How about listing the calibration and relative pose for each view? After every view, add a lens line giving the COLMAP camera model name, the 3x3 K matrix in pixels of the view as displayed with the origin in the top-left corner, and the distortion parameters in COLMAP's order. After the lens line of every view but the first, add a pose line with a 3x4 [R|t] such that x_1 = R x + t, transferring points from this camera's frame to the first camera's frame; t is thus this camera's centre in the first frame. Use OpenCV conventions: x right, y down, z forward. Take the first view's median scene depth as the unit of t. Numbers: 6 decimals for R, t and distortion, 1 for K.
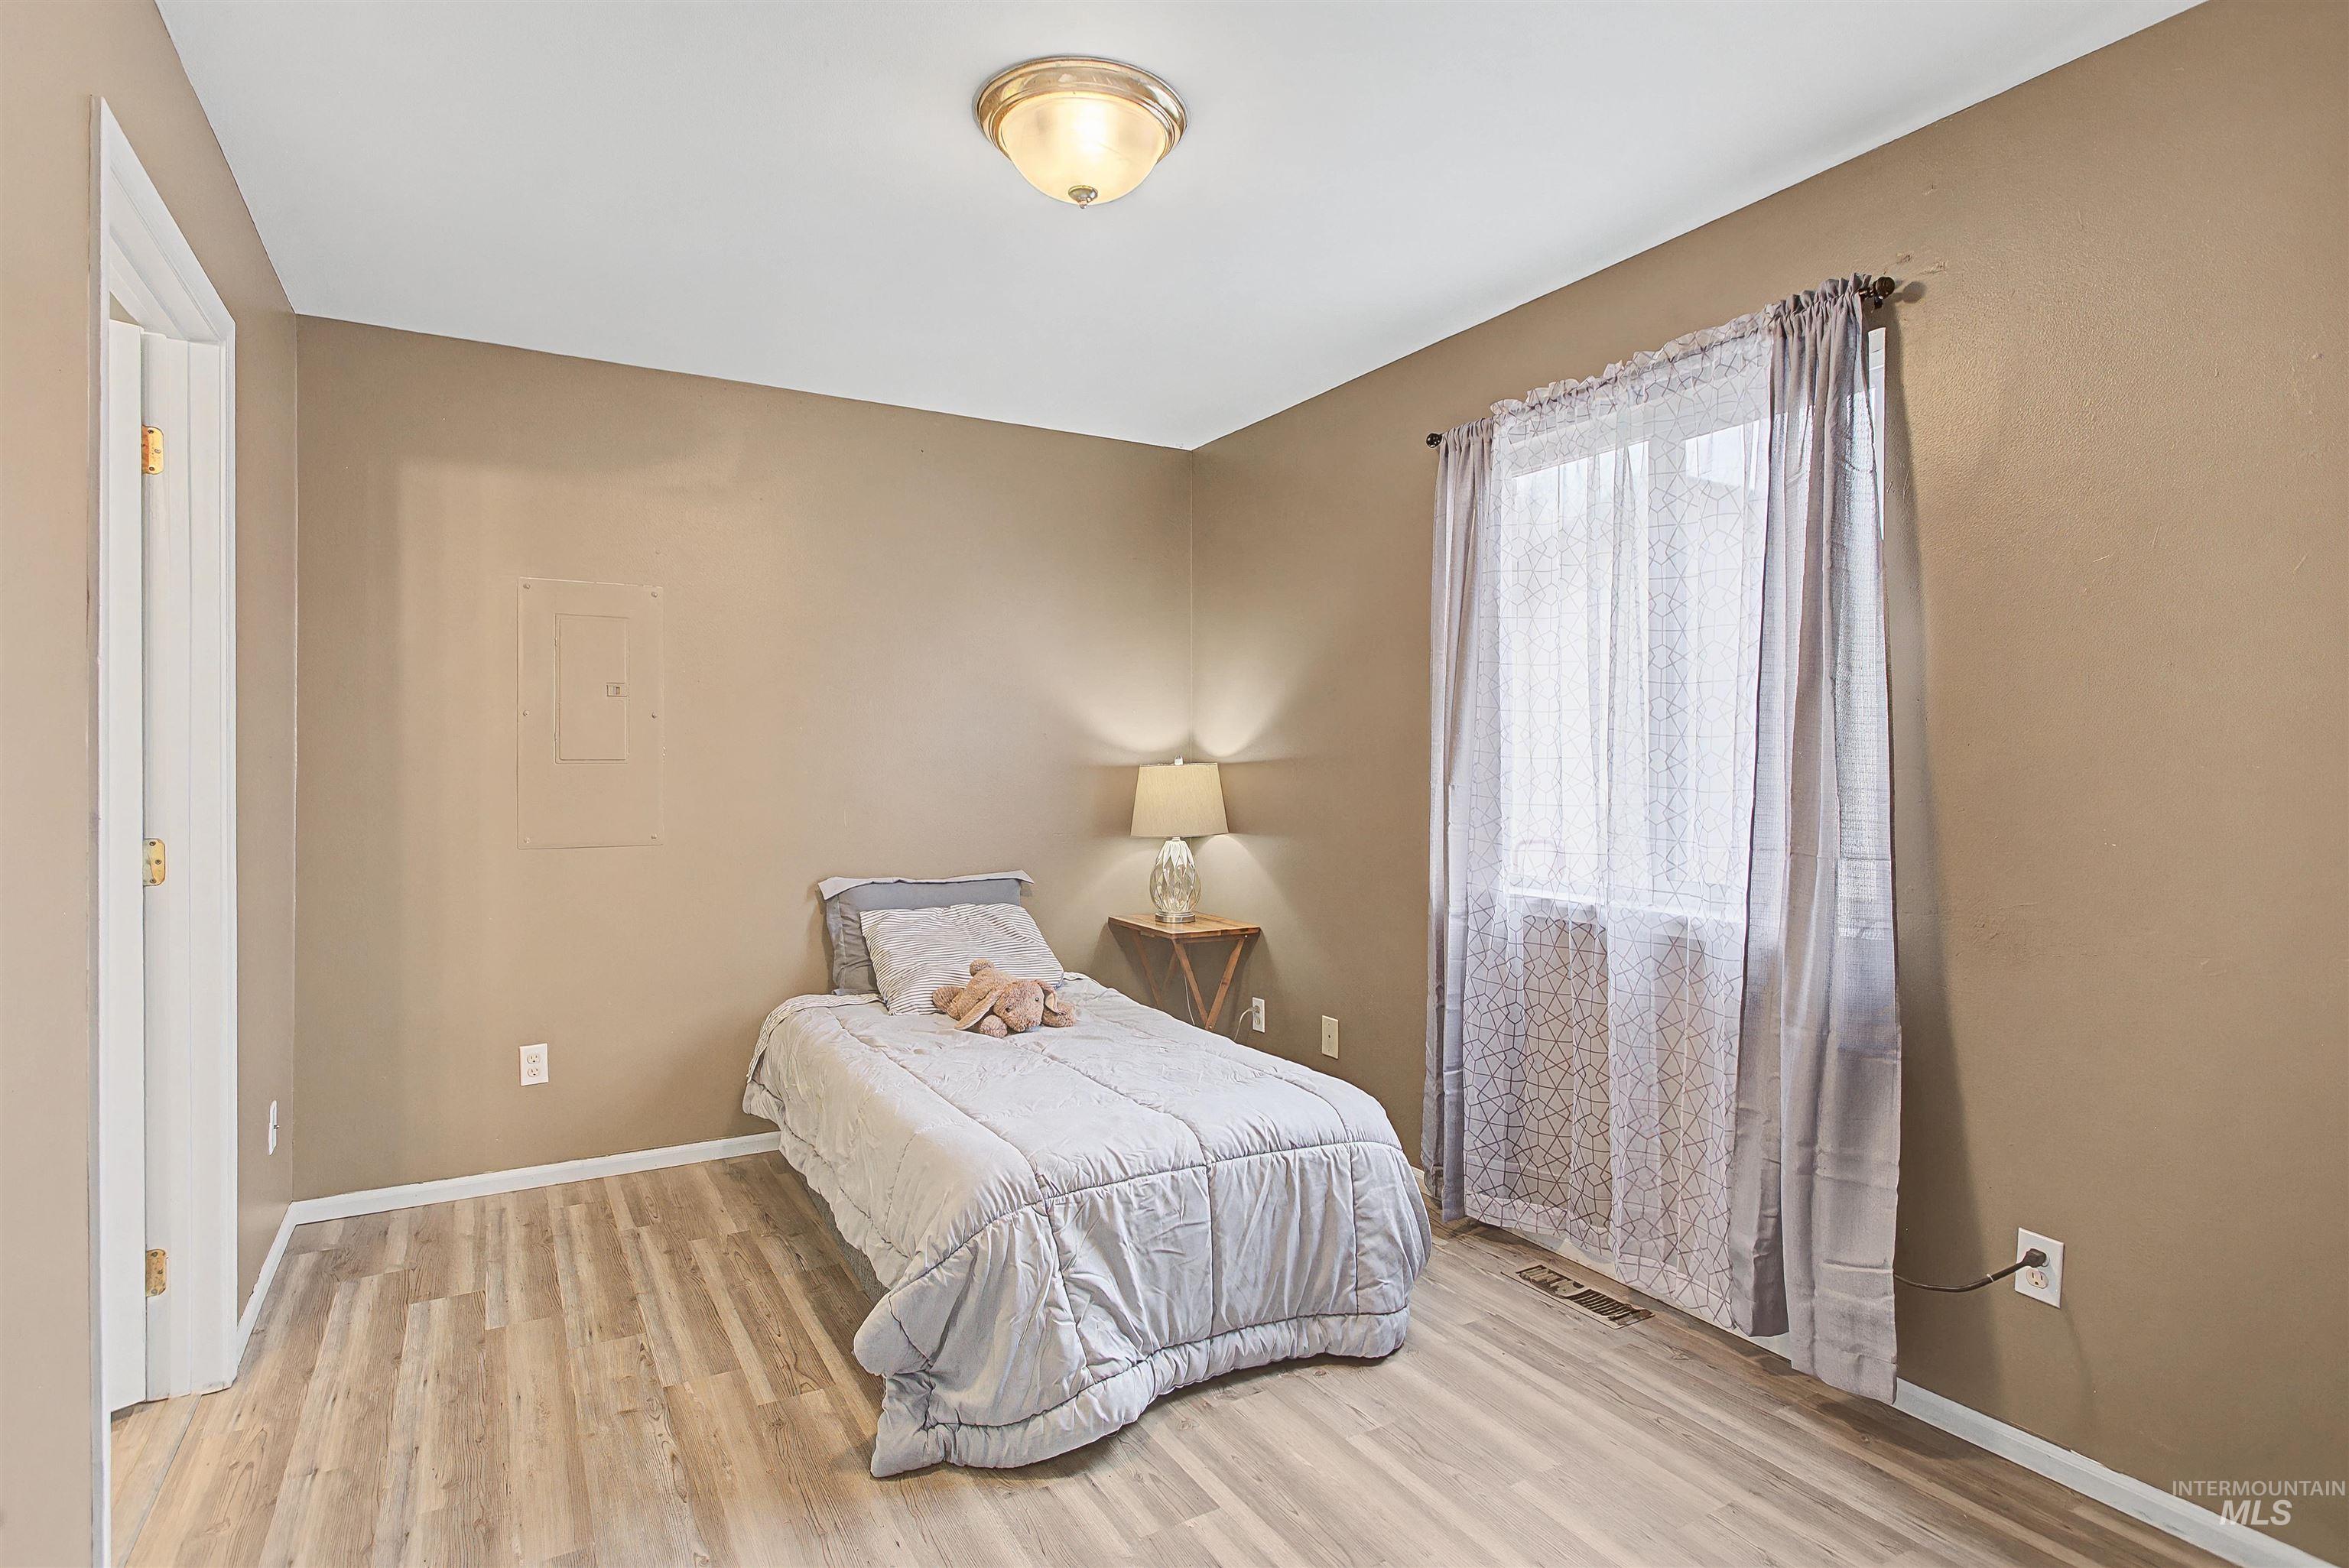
lens RADIAL K [[1215.2, 0, 1175.8], [0, 1215.2, 783.3], [0, 0, 1]] dist [0.001433, 0.000279]
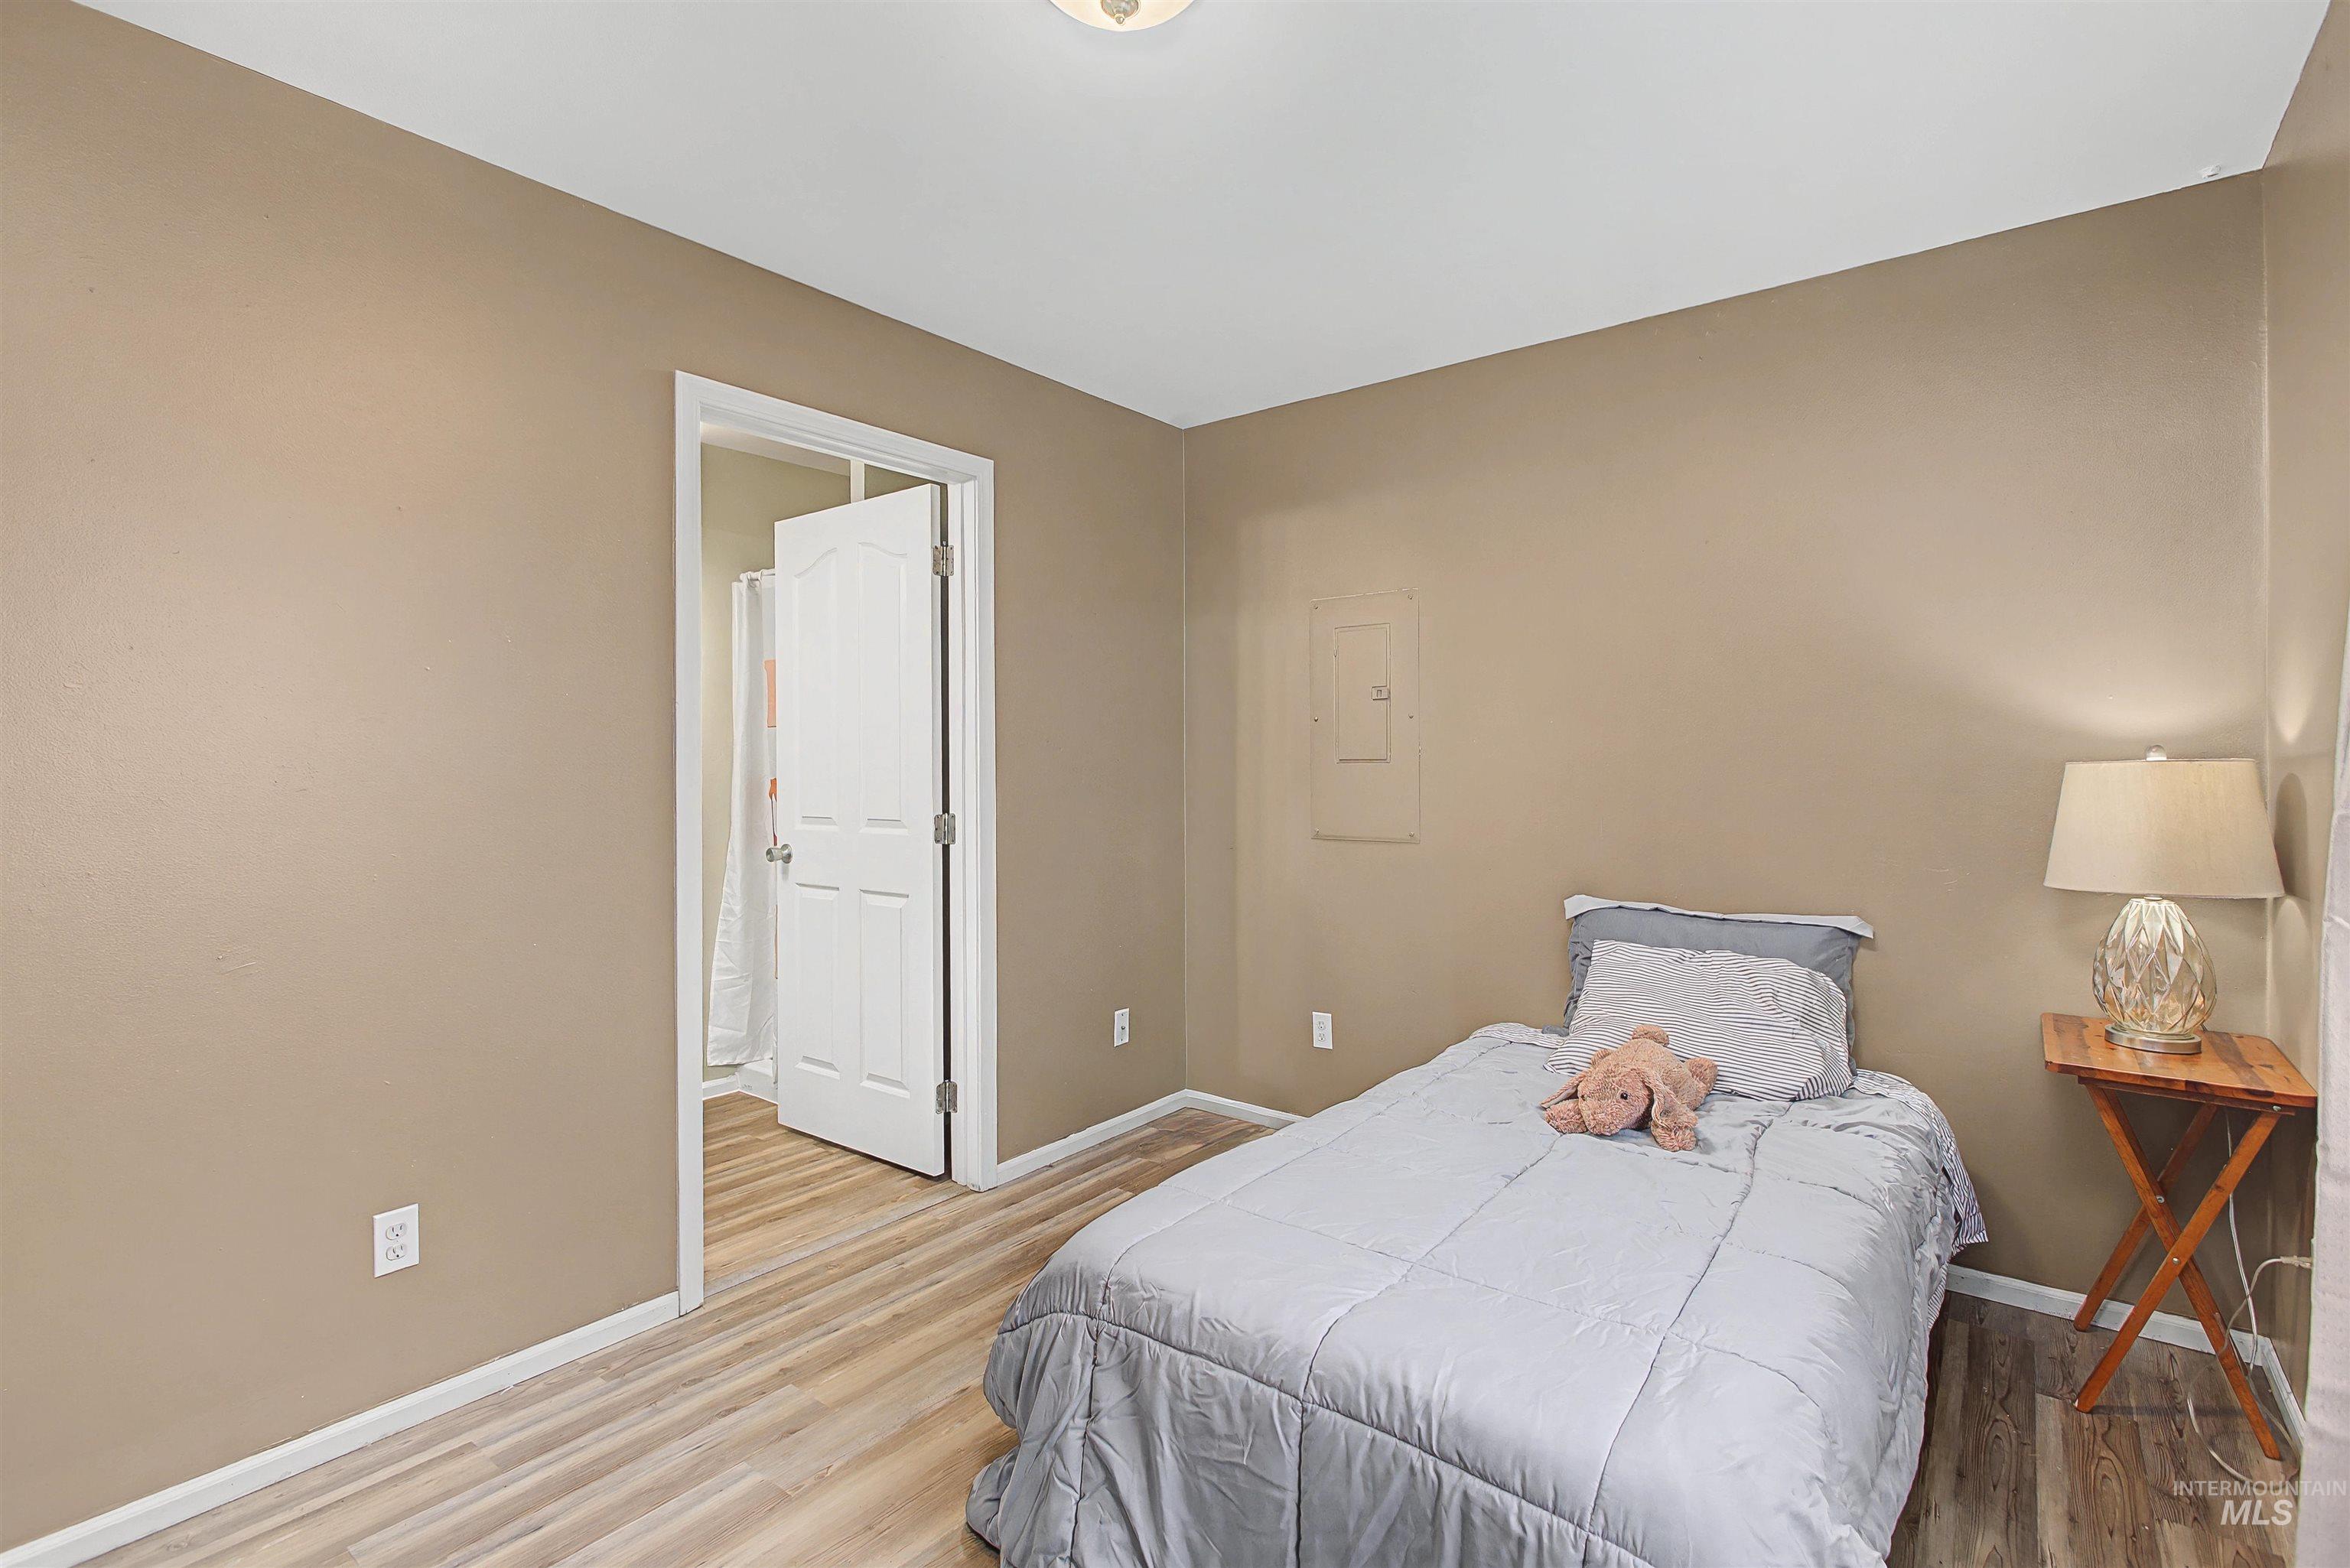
lens RADIAL K [[1083.2, 0, 1170.3], [0, 1083.2, 772.8], [0, 0, 1]] dist [0.004553, -0.001034]
pose [[0.375957, 0.004620, -0.926626, 0.527011], [-0.011330, 0.999936, 0.000389, -0.009869], [0.926568, 0.010352, 0.375985, 0.736045]]
